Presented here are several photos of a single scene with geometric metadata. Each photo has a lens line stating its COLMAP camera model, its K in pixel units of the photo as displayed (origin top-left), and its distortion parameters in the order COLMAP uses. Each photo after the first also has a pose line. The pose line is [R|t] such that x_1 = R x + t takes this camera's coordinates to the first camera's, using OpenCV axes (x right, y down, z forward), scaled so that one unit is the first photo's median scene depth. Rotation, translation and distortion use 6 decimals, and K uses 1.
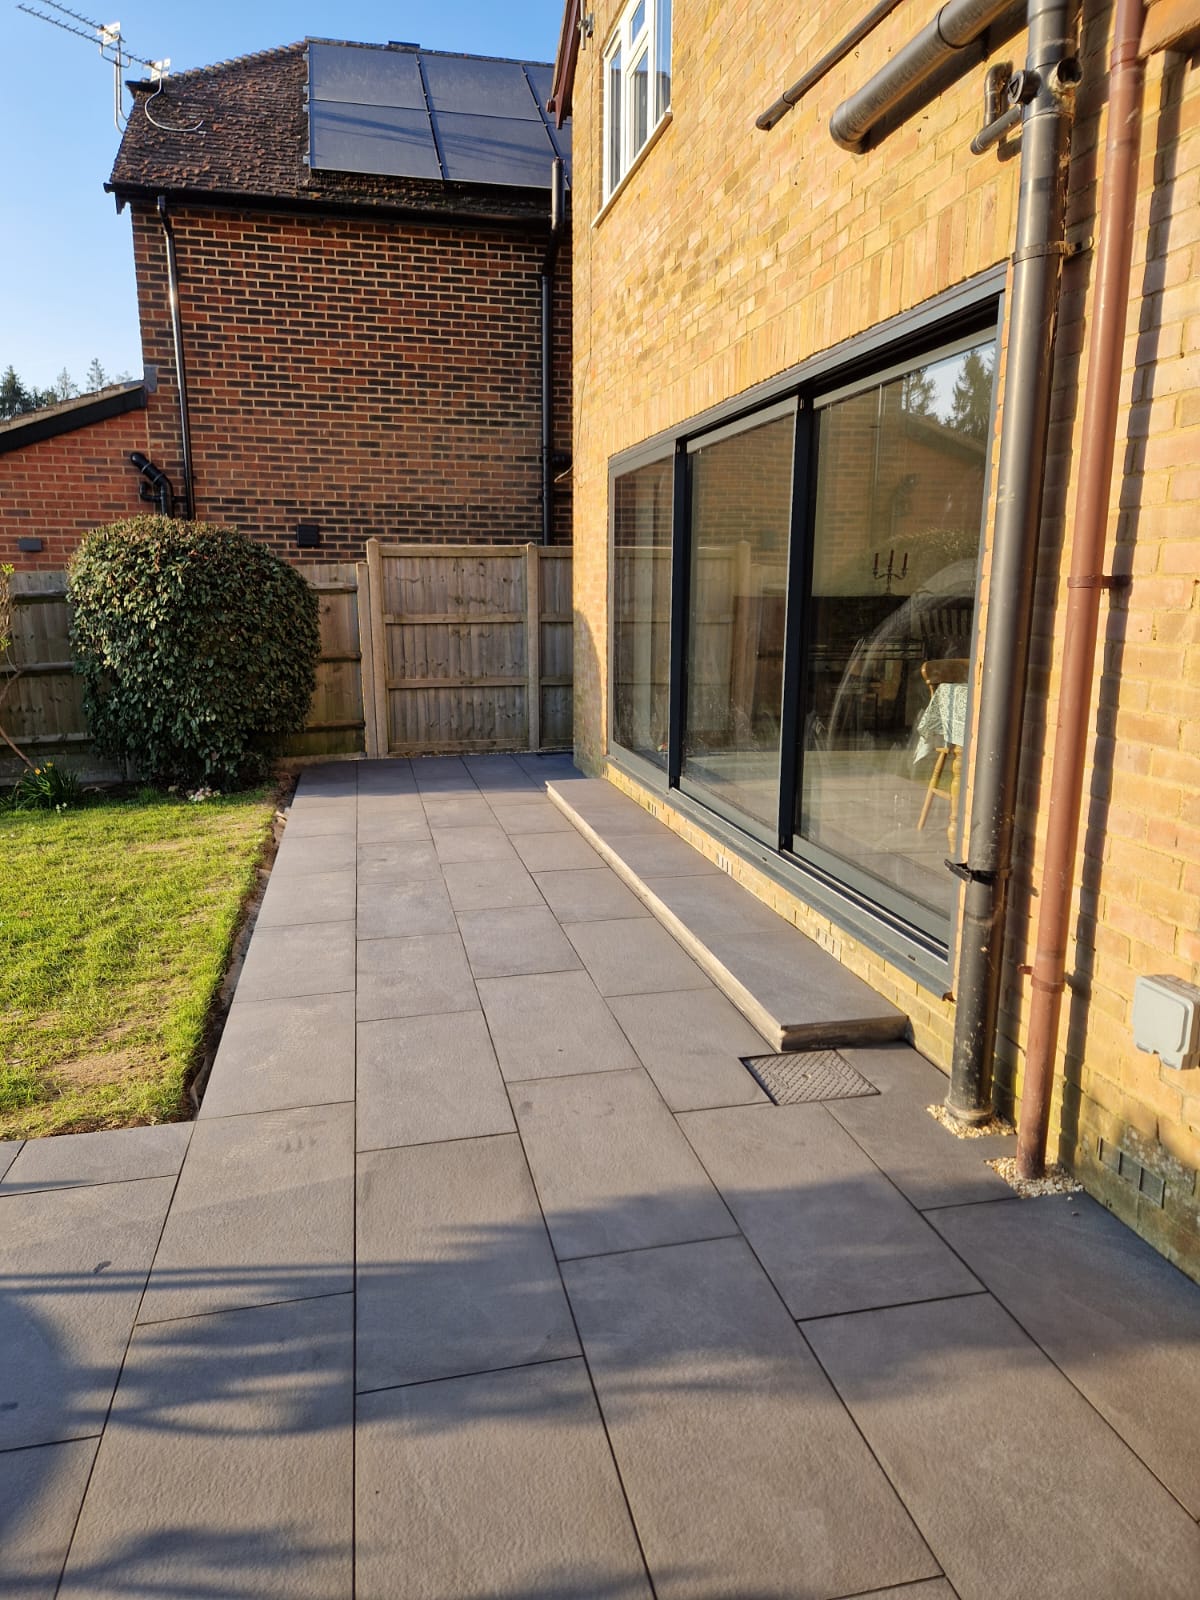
lens RADIAL K [[1008.5, 0, 723.9], [0, 1008.5, 780.5], [0, 0, 1]] dist [-0.000123, -0.001170]
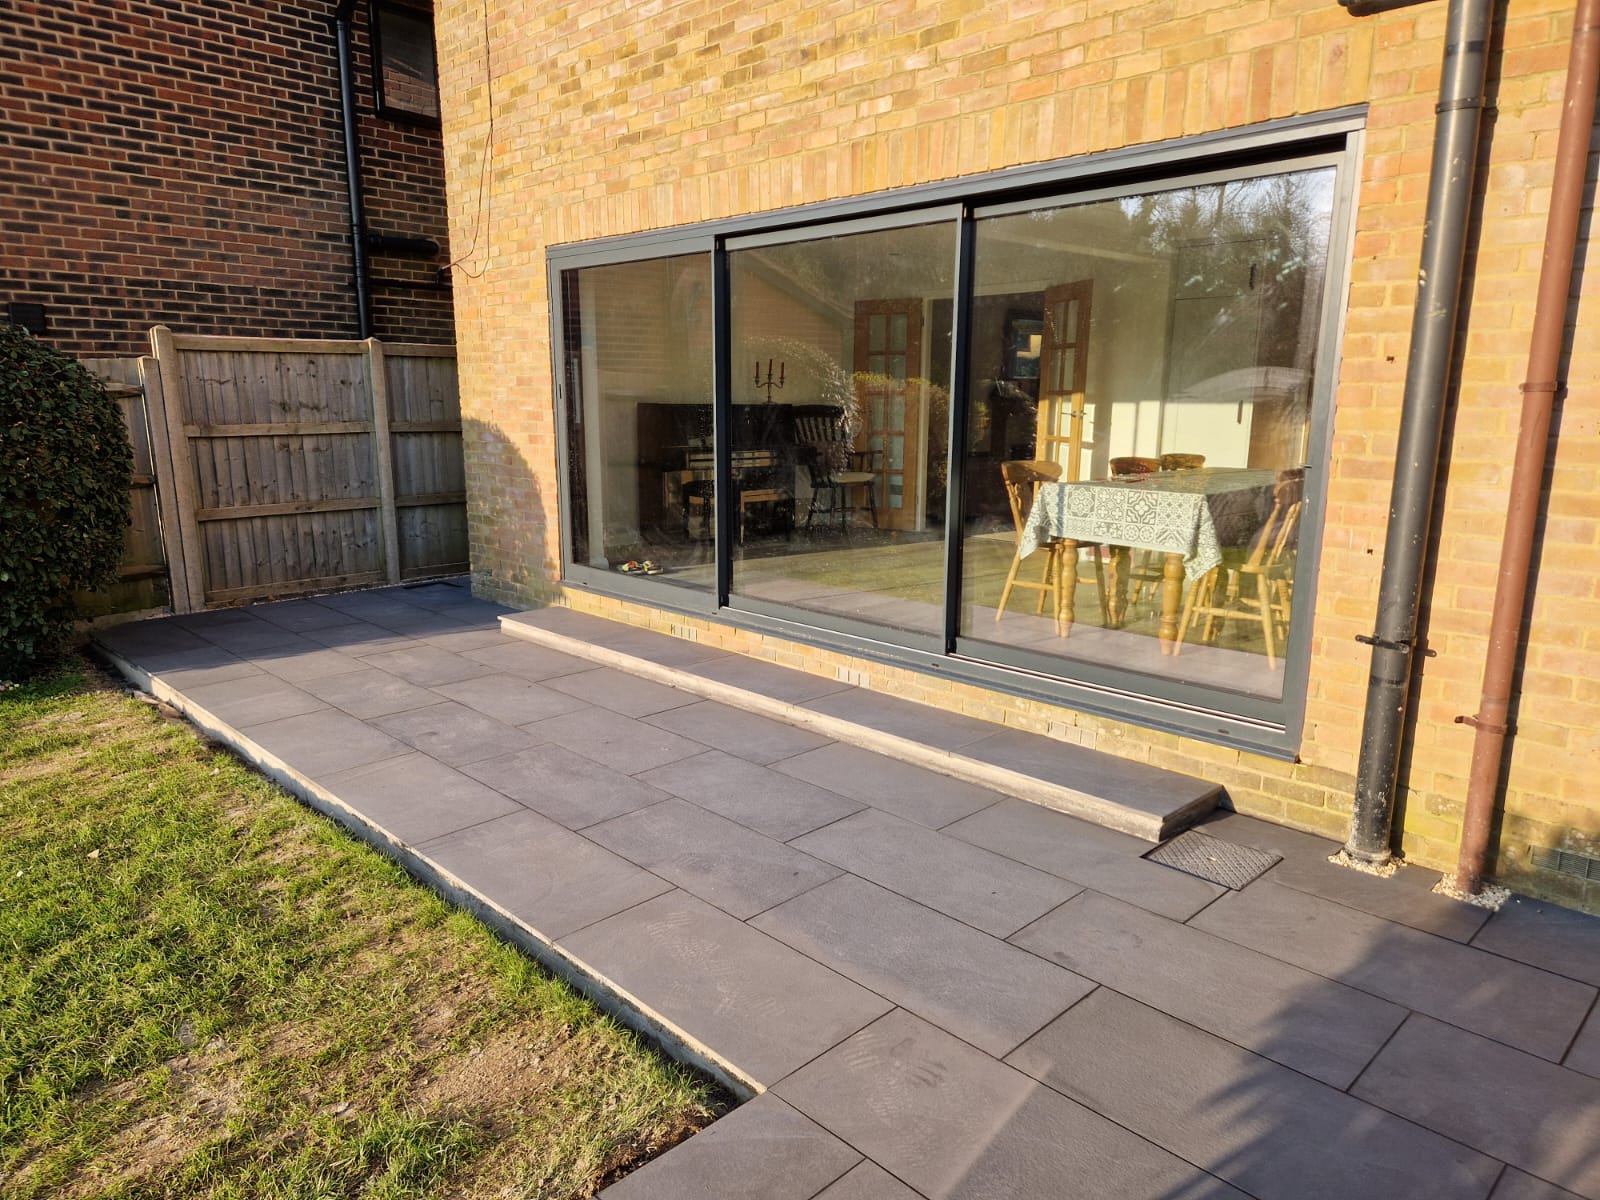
lens RADIAL K [[970.1, 0, 867.0], [0, 970.1, 569.4], [0, 0, 1]] dist [0.049370, -0.037860]
pose [[0.874771, -0.083651, 0.477261, -0.239589], [0.088852, 0.995976, 0.011711, -0.017170], [-0.476320, 0.032162, 0.878684, 0.092816]]
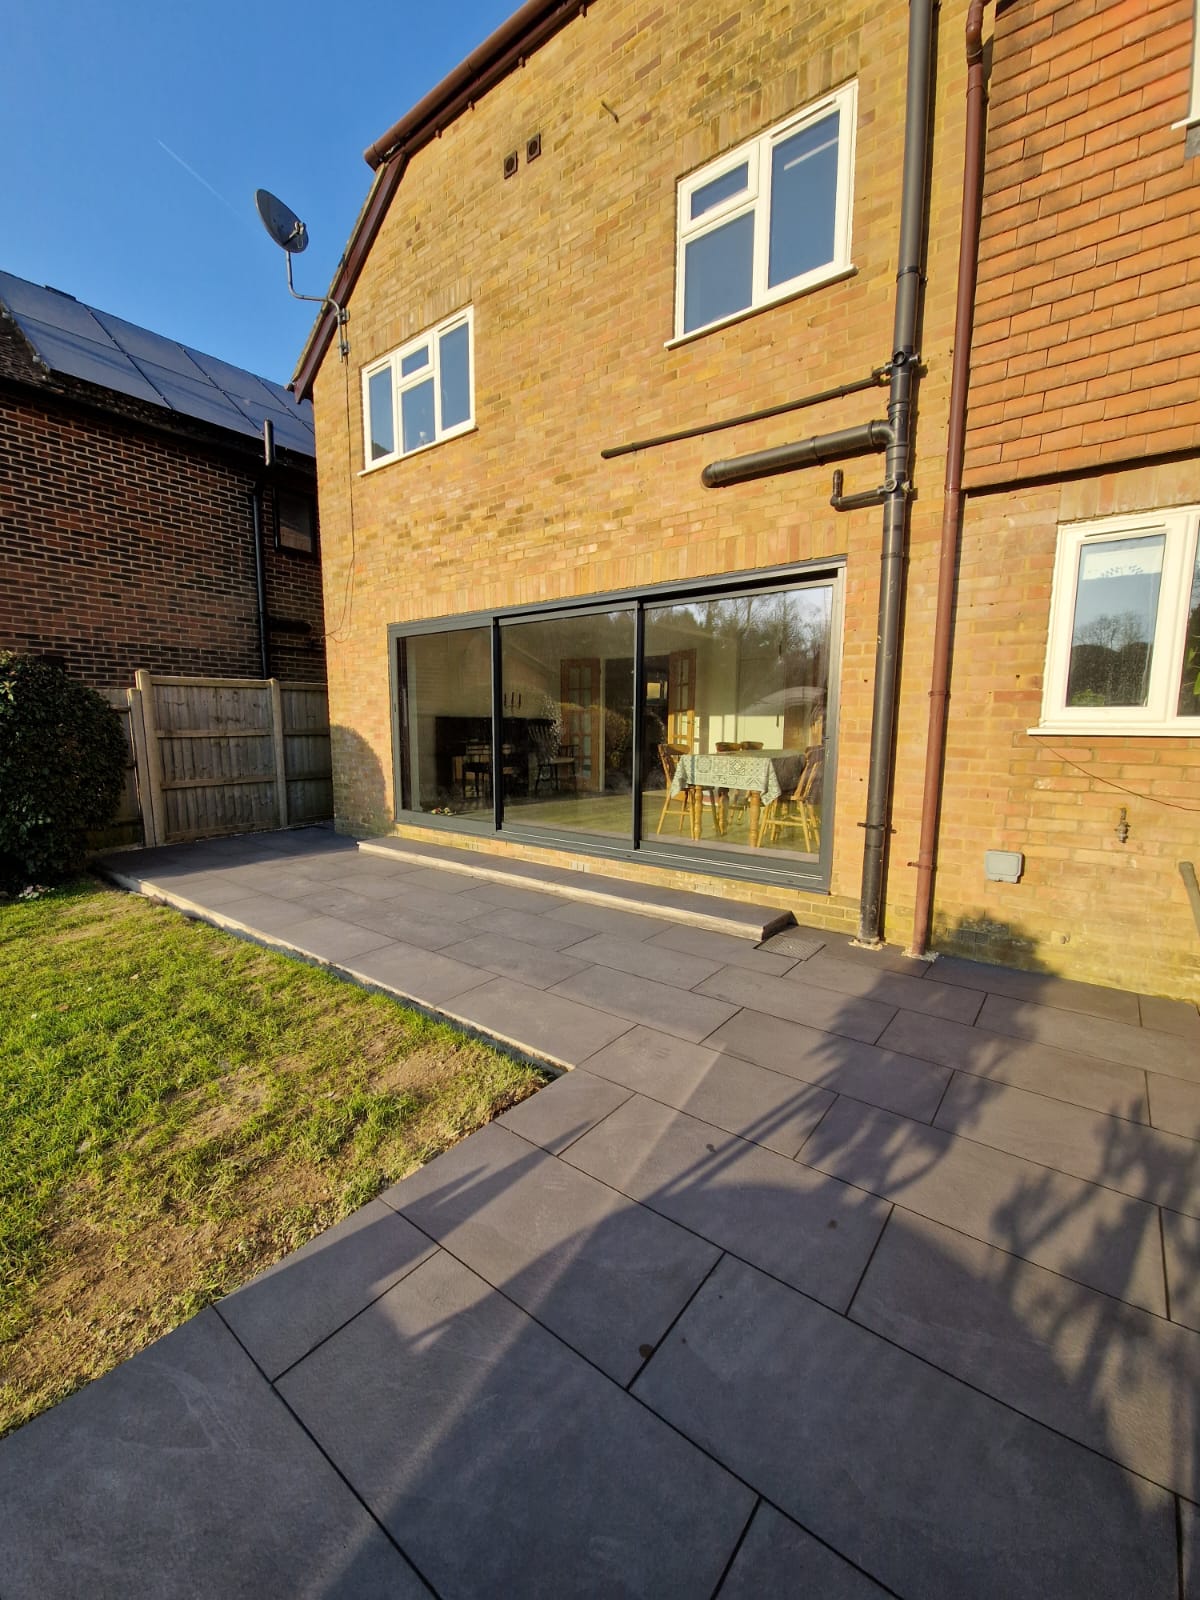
lens RADIAL K [[580.0, 0, 625.7], [0, 580.0, 784.8], [0, 0, 1]] dist [0.000349, -0.004645]
pose [[0.808123, -0.066892, 0.585203, -0.278981], [0.113373, 0.992617, -0.043098, -0.001062], [-0.578000, 0.101175, 0.809740, 0.086283]]
